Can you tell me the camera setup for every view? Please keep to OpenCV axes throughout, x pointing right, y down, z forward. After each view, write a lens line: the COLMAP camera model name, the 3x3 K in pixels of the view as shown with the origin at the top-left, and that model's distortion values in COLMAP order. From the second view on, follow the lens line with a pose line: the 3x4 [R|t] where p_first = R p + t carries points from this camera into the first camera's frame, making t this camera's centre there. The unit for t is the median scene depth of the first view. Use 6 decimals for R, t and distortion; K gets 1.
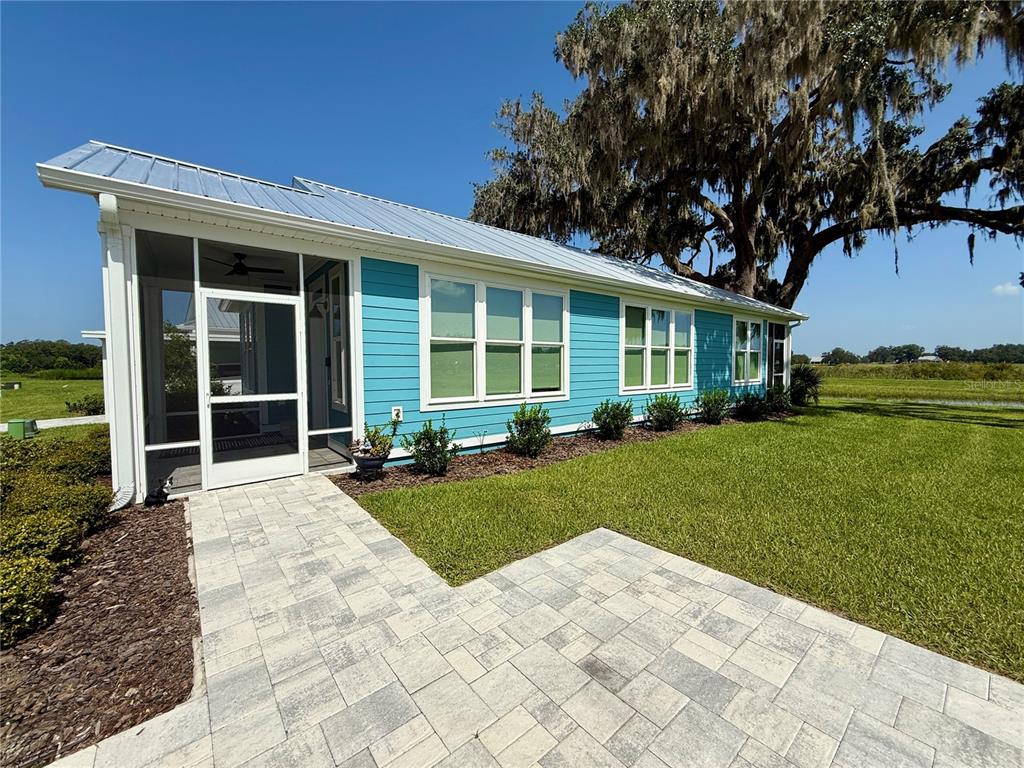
lens RADIAL K [[408.4, 0, 505.0], [0, 408.4, 379.9], [0, 0, 1]] dist [-0.009248, 0.000279]
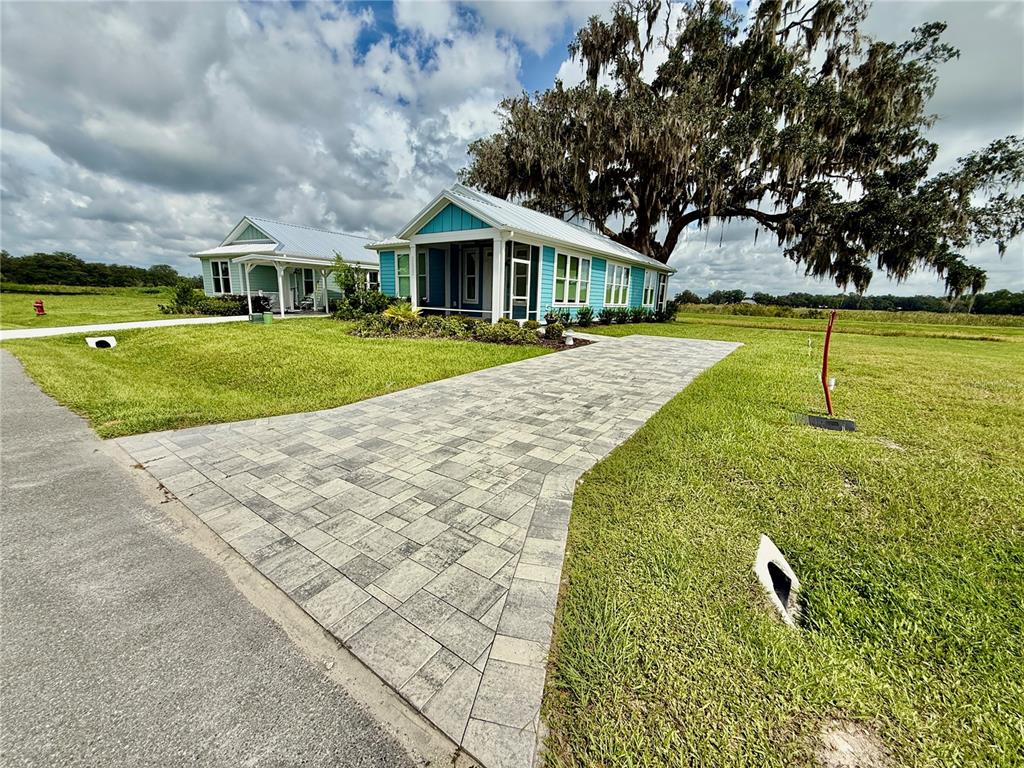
lens RADIAL K [[408.4, 0, 513.4], [0, 408.4, 386.4], [0, 0, 1]] dist [-0.009248, 0.000279]
pose [[0.957018, -0.030205, 0.288450, -0.343884], [-0.021108, 0.984670, 0.173143, 0.037429], [-0.289258, -0.171790, 0.941710, -0.410476]]
